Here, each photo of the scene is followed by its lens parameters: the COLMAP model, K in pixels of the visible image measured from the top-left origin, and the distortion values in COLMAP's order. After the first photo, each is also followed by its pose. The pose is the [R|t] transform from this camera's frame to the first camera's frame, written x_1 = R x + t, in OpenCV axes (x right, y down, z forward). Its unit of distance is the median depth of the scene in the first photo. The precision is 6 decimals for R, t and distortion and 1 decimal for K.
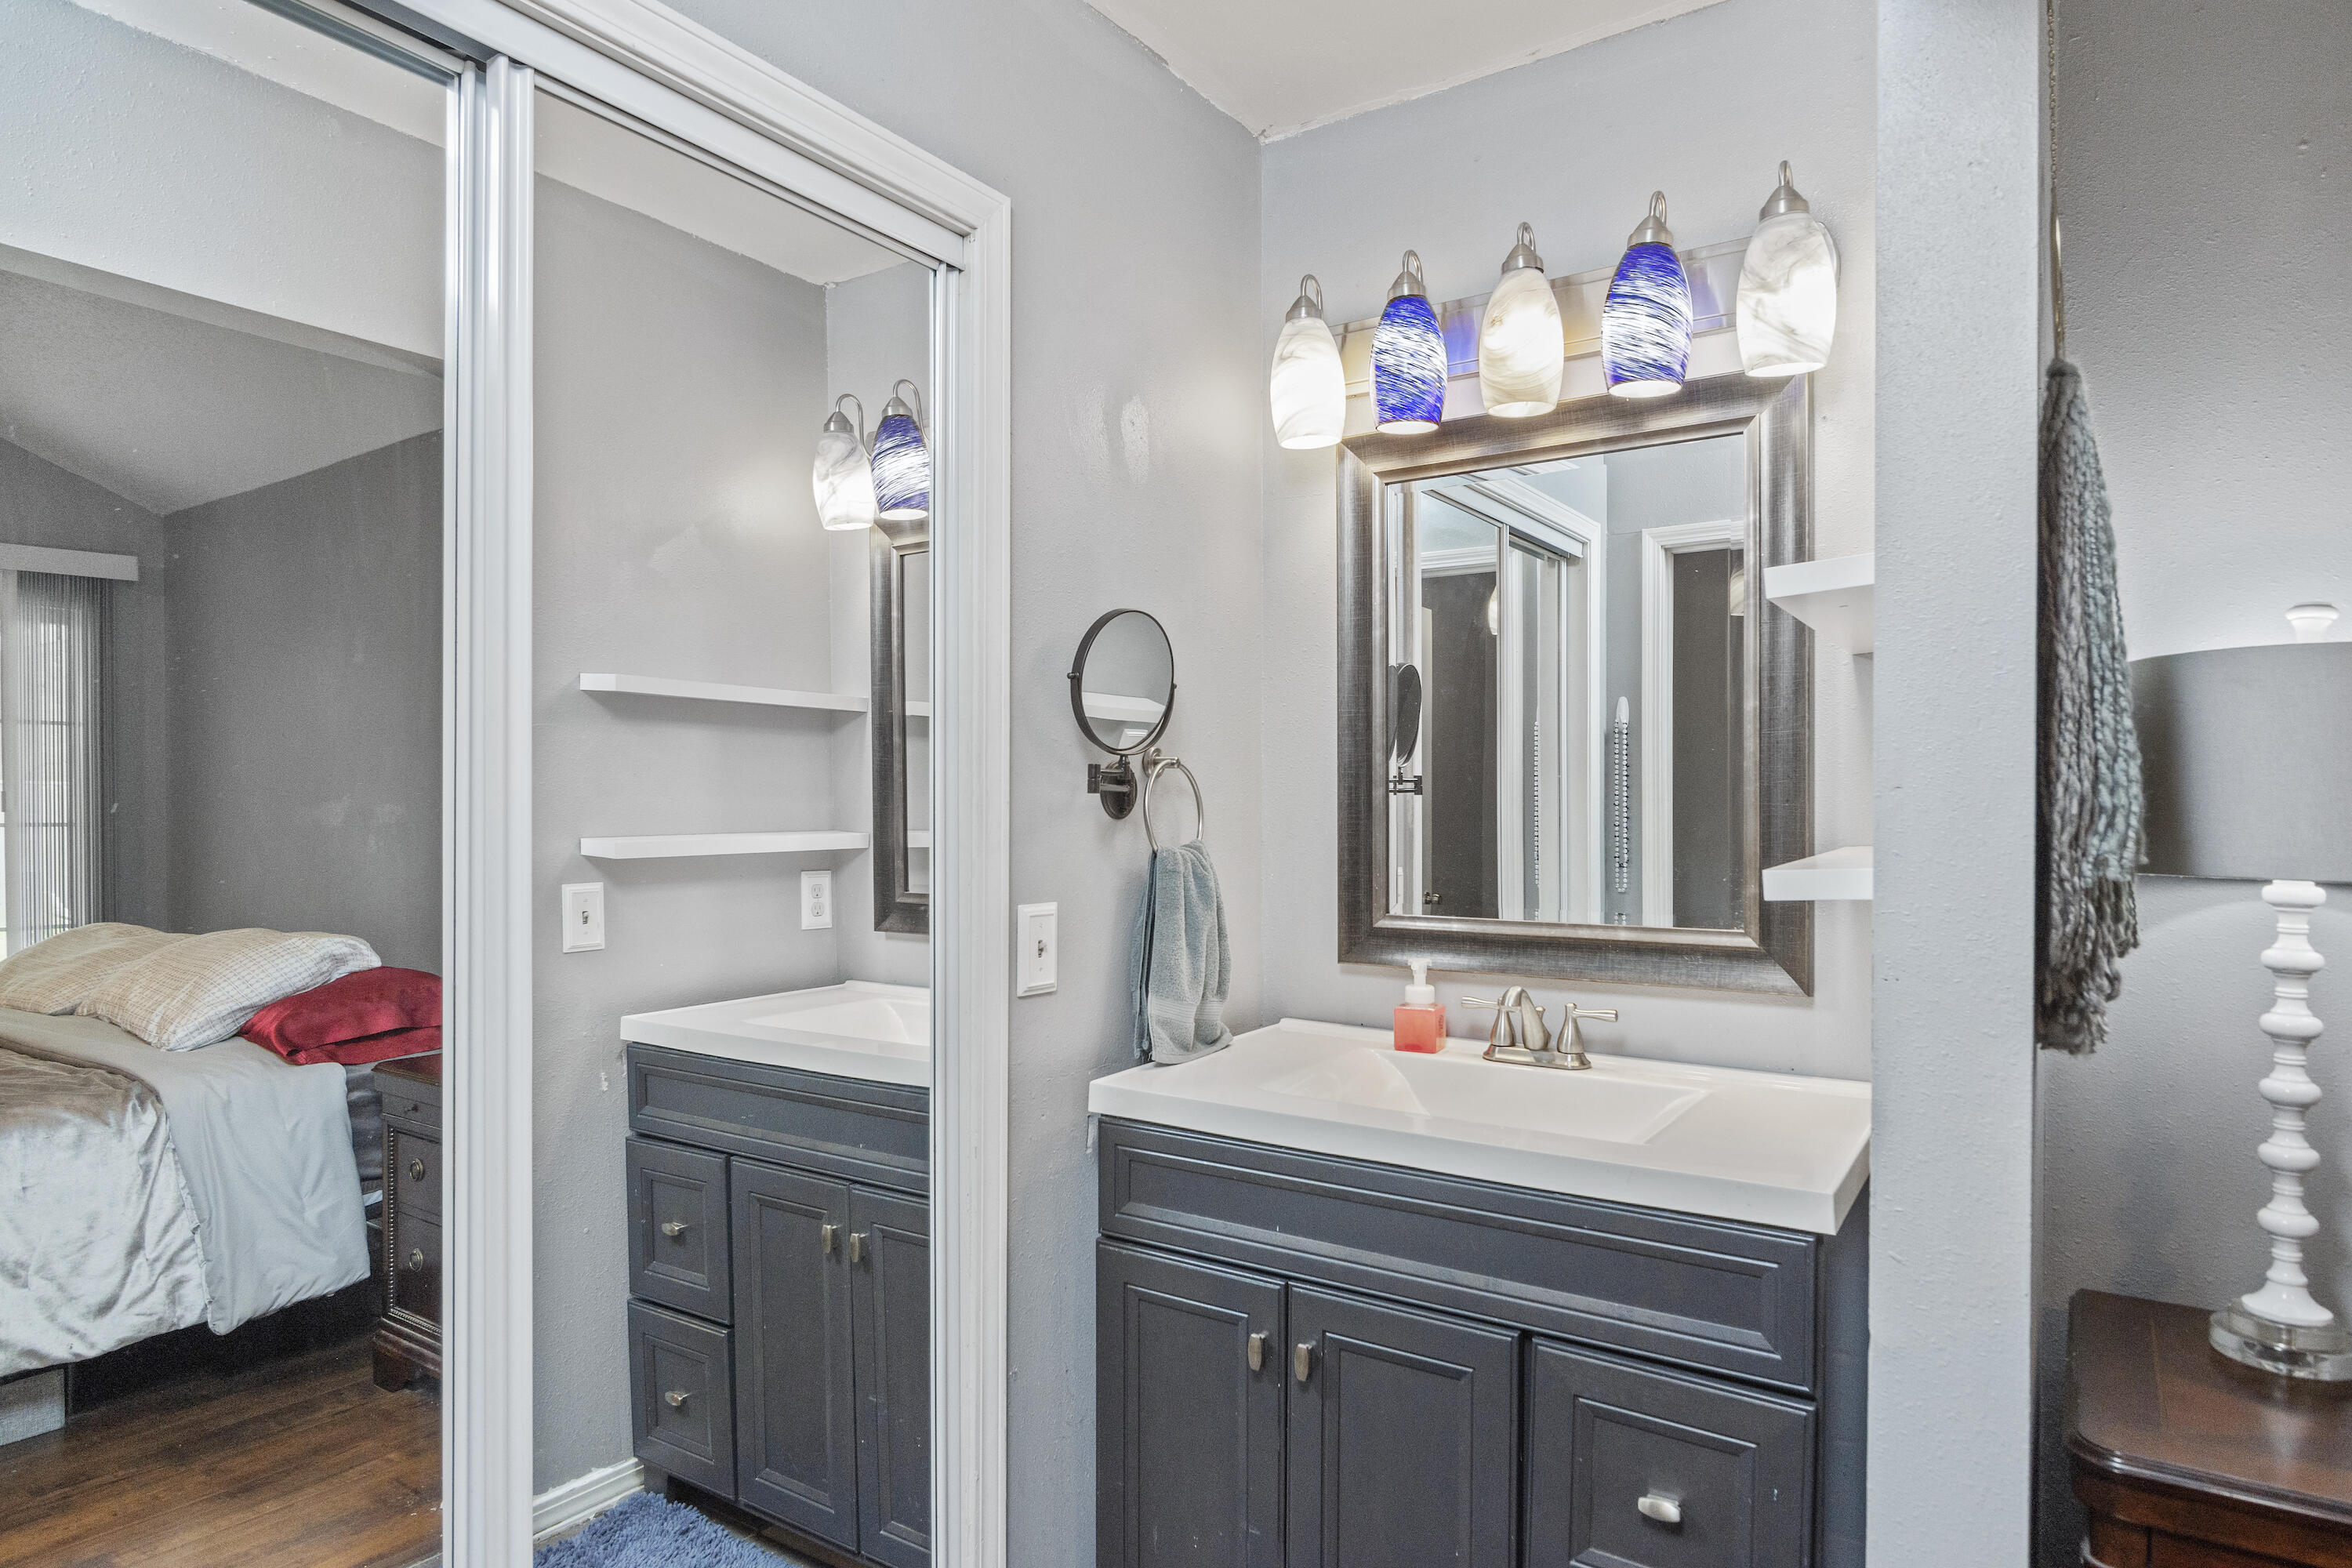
lens RADIAL K [[1359.5, 0, 1173.8], [0, 1359.5, 794.4], [0, 0, 1]] dist [-0.005848, -0.001501]
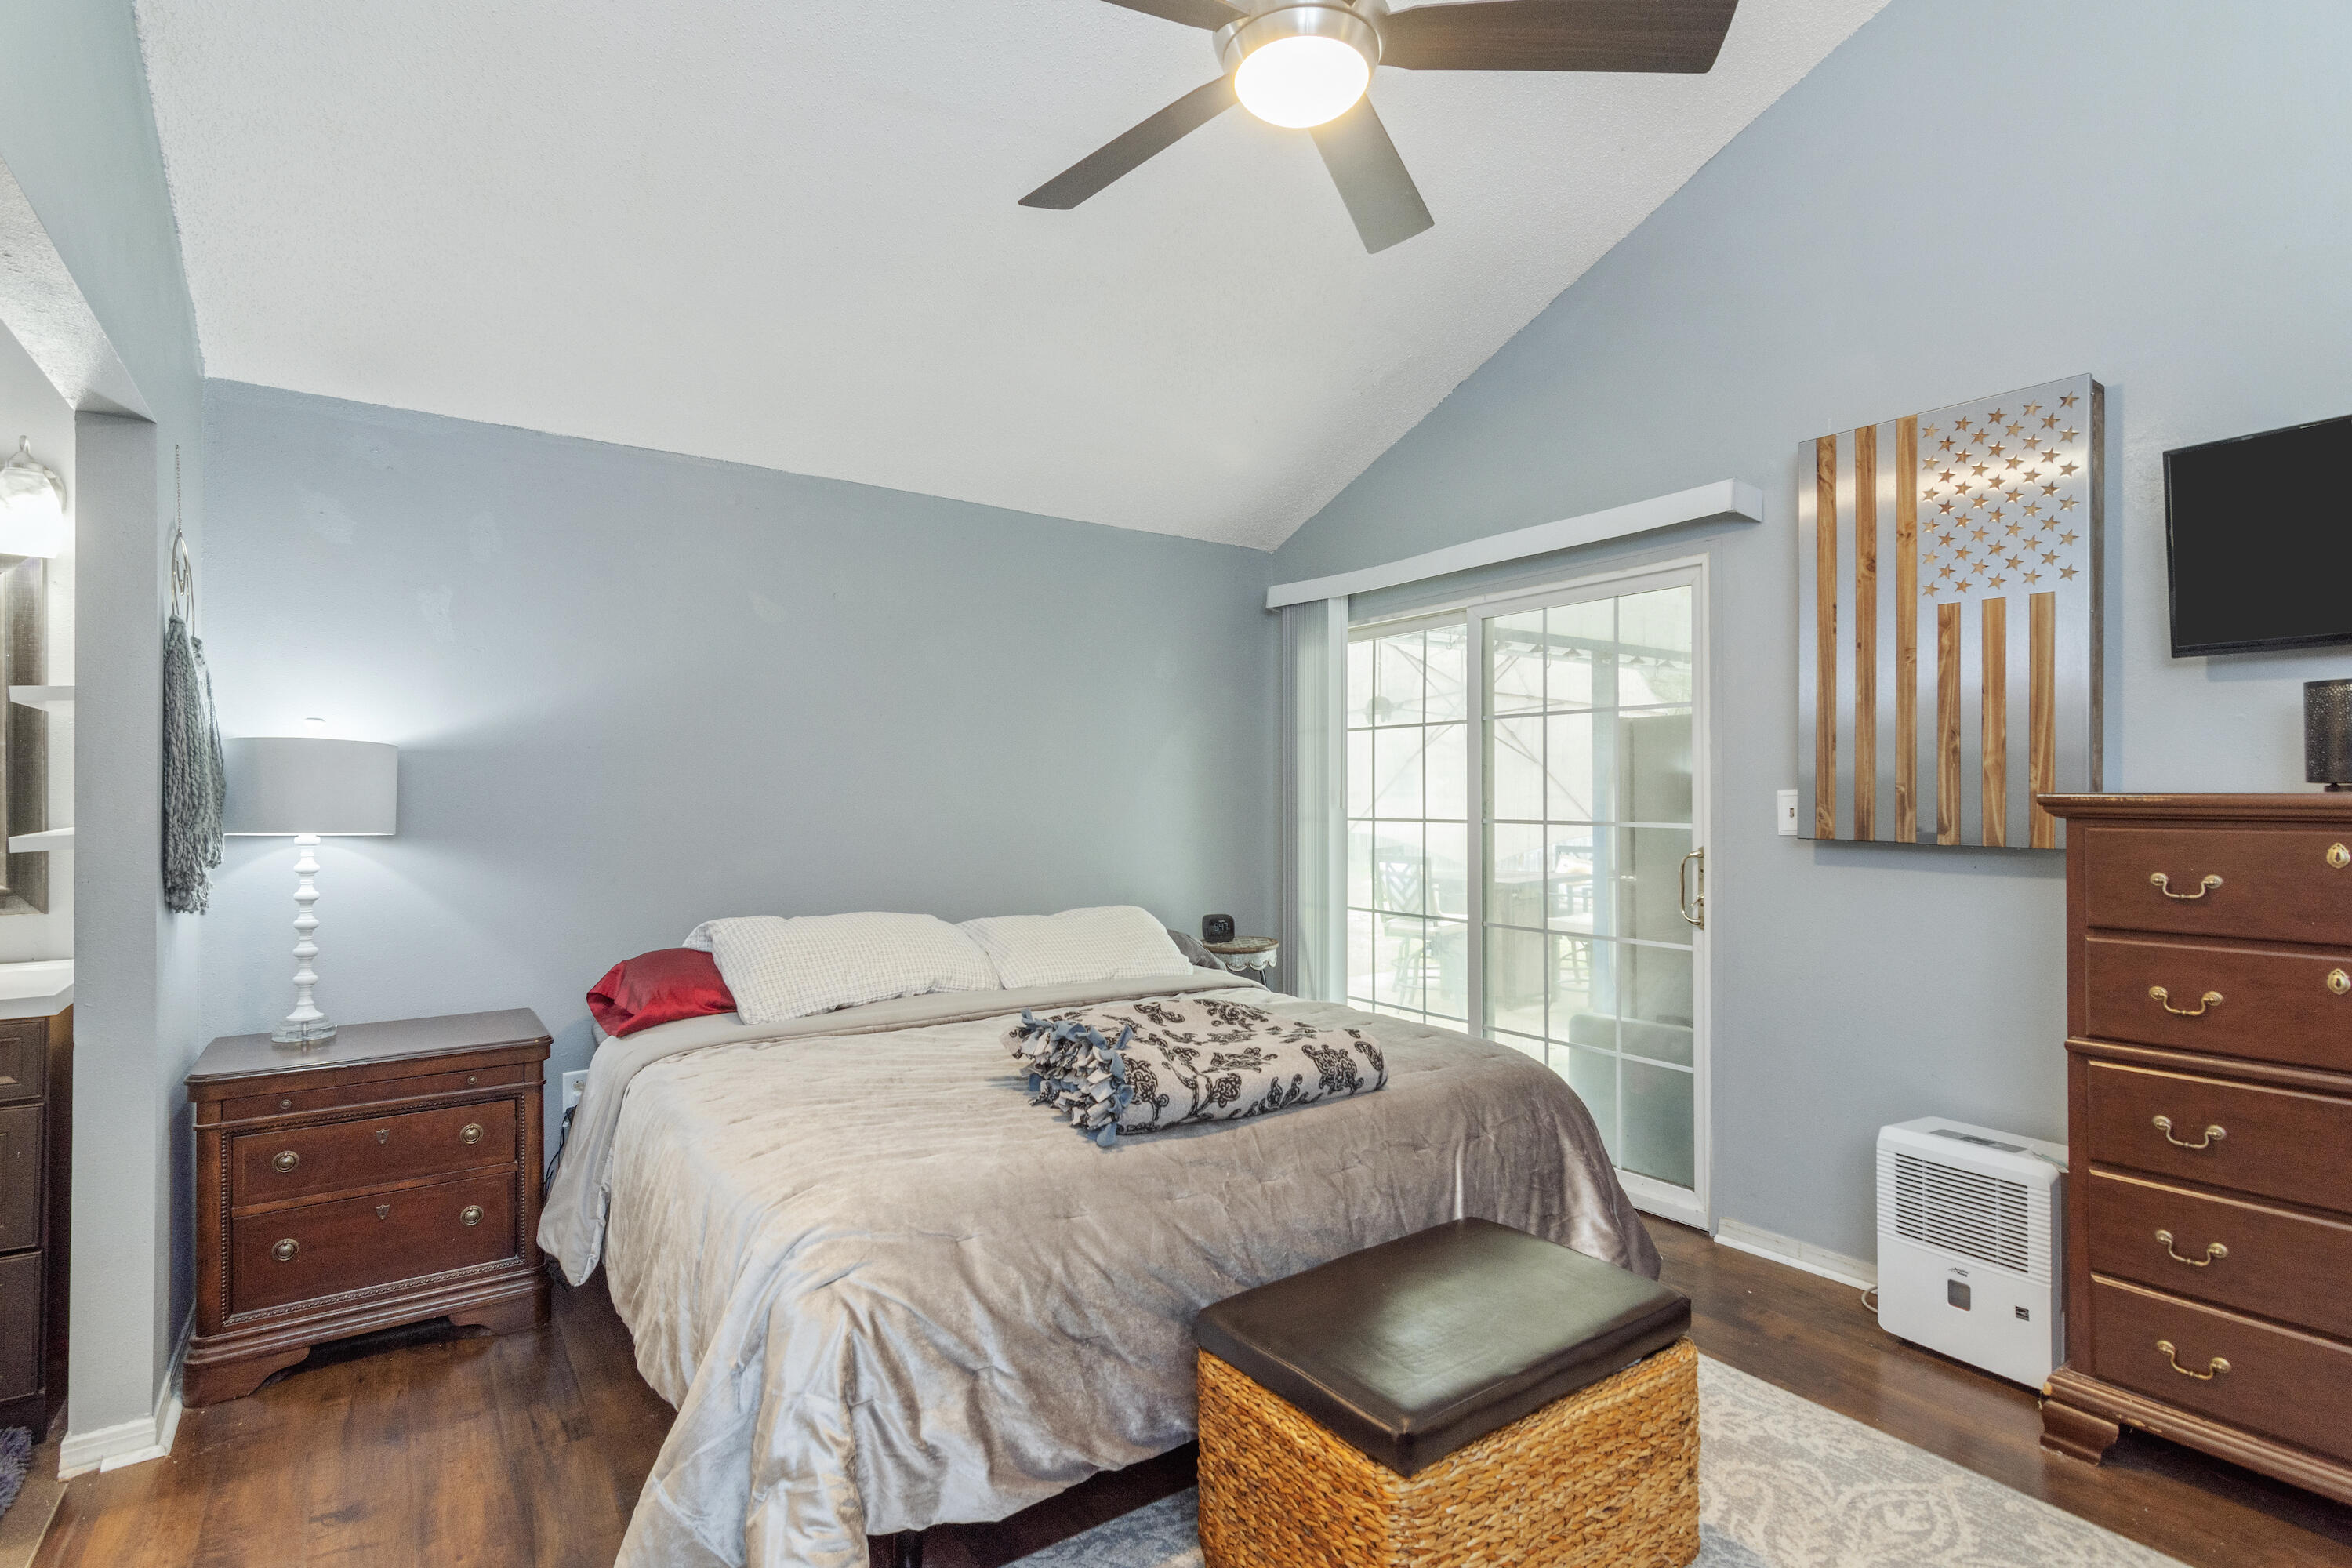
lens RADIAL K [[1139.0, 0, 1183.0], [0, 1139.0, 789.6], [0, 0, 1]] dist [0.010279, -0.003267]
pose [[0.347215, -0.001724, 0.937784, -0.403232], [0.000085, 0.999998, 0.001807, -0.013301], [-0.937786, -0.000548, 0.347214, -0.885169]]
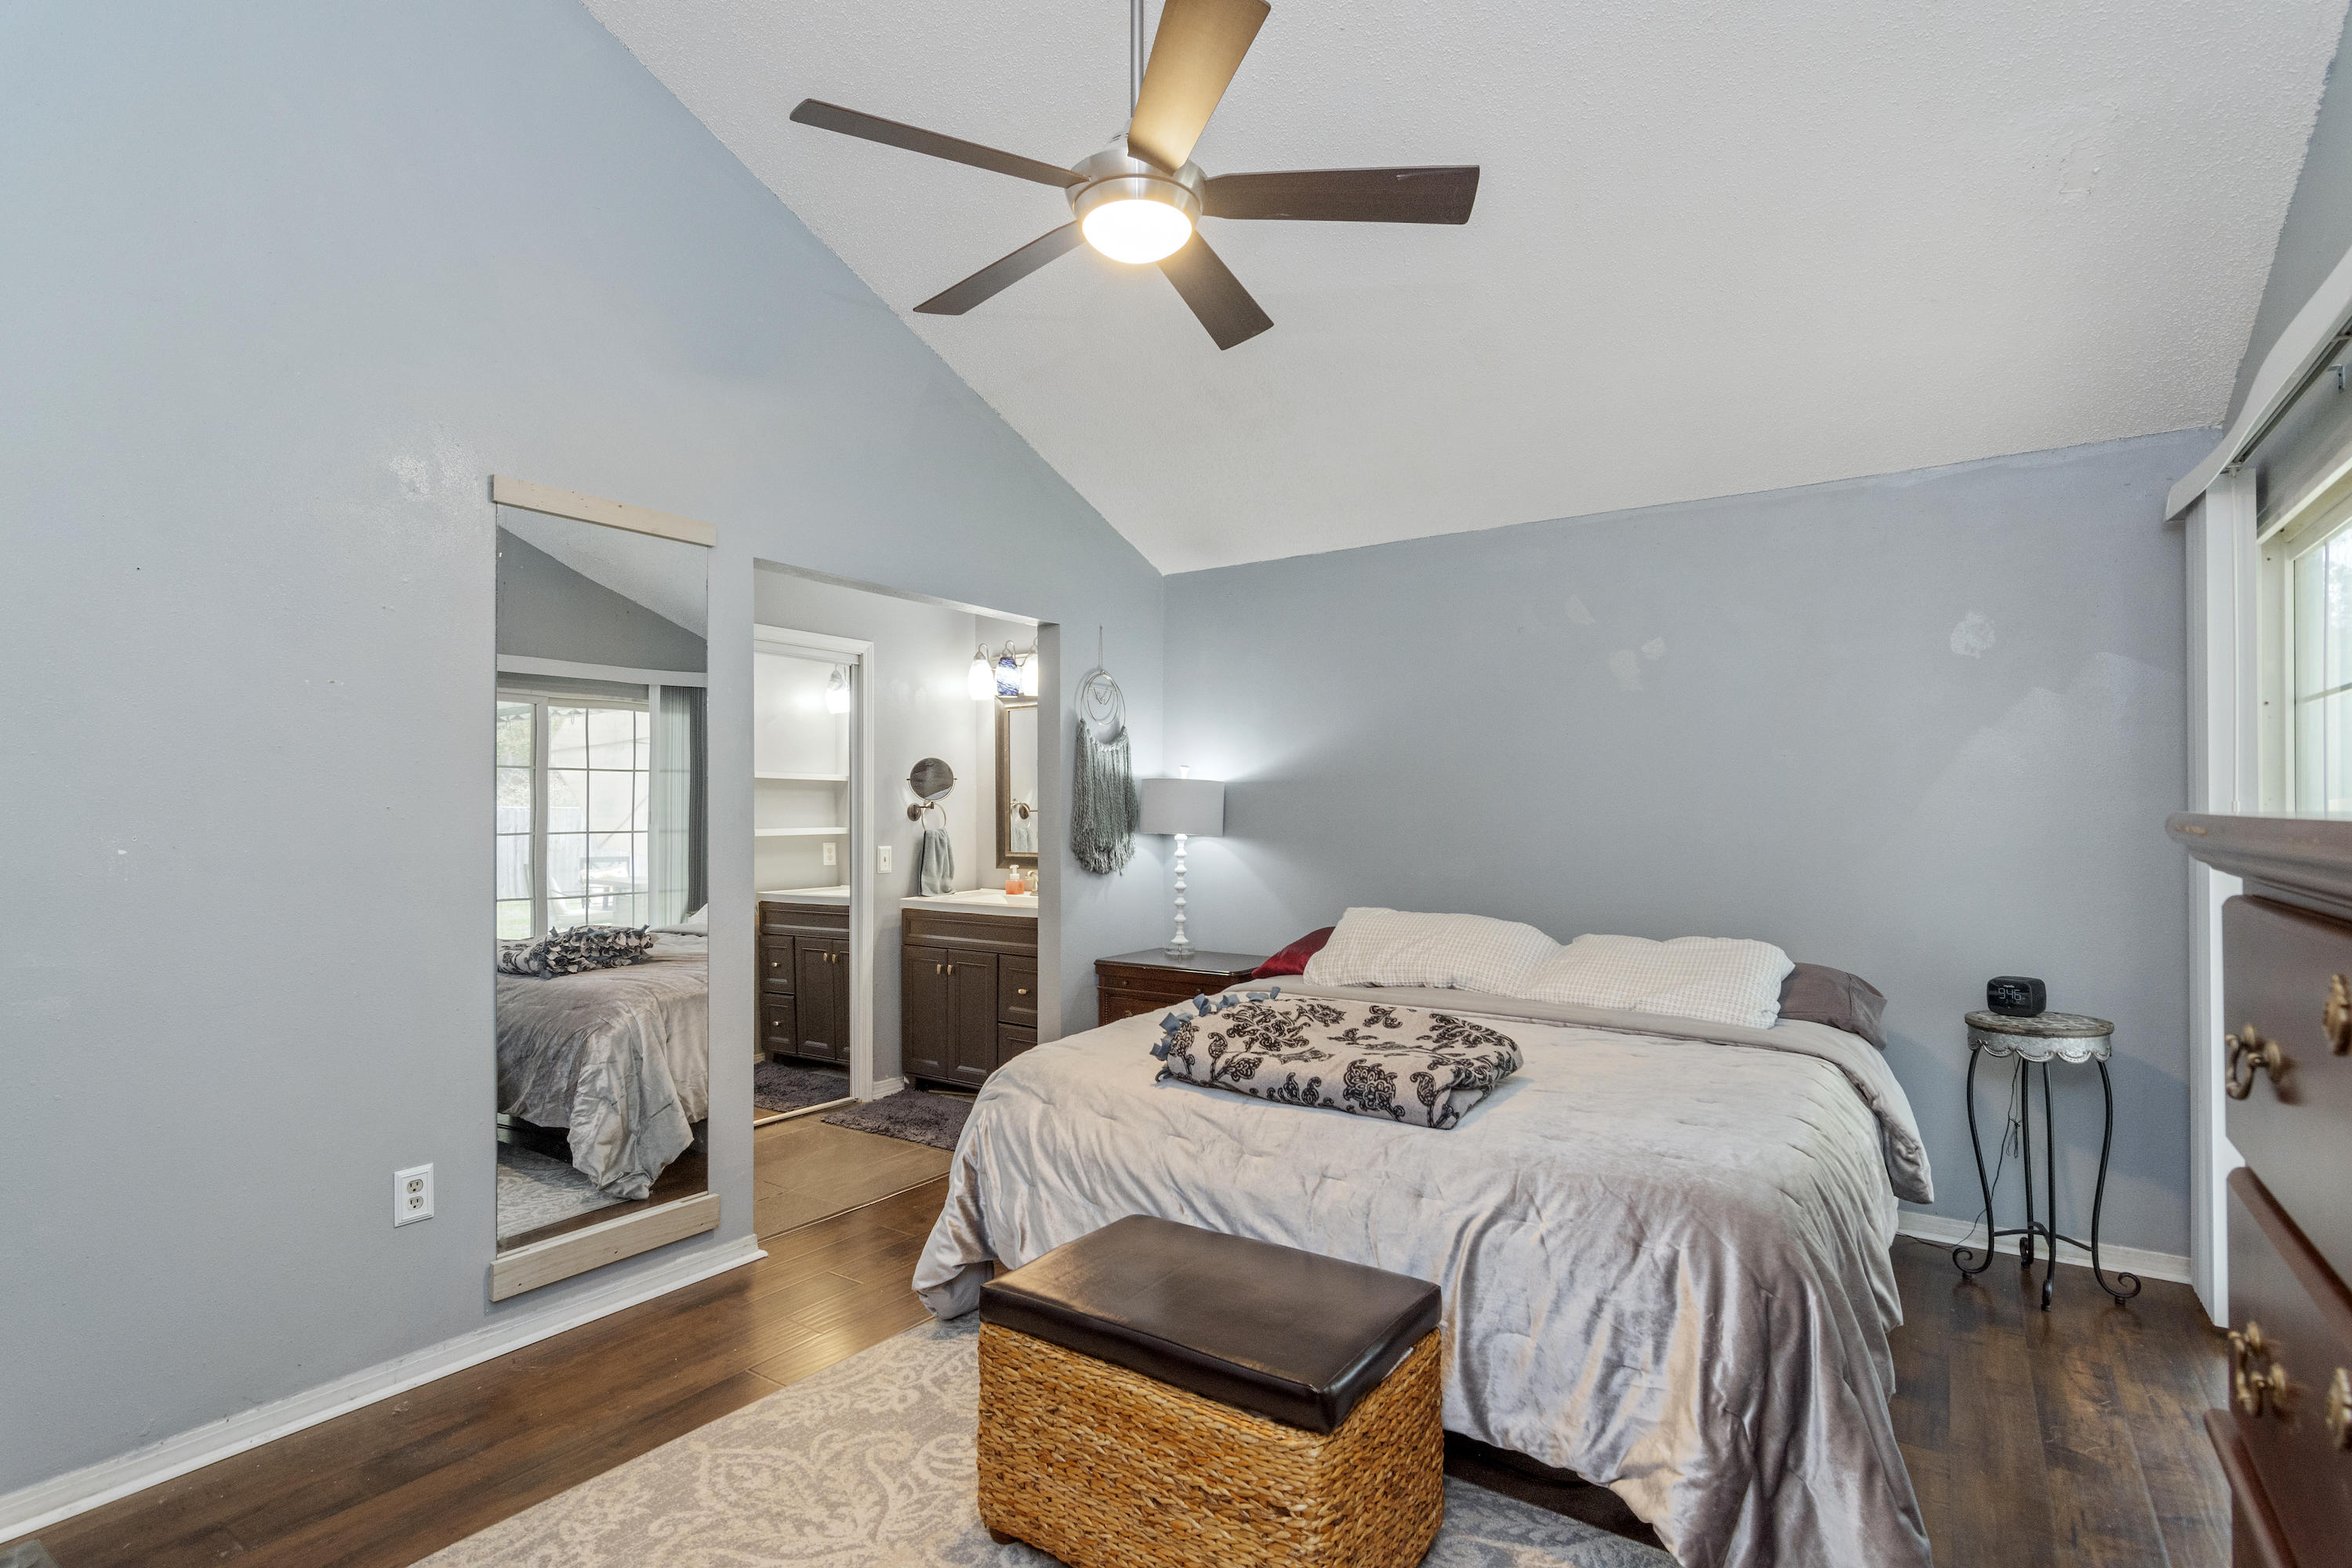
lens RADIAL K [[1139.0, 0, 1197.7], [0, 1139.0, 808.7], [0, 0, 1]] dist [0.010279, -0.003267]
pose [[0.999957, -0.003552, 0.008575, 0.663212], [0.003580, 0.999989, -0.003179, -0.000048], [-0.008564, 0.003210, 0.999958, -1.862880]]
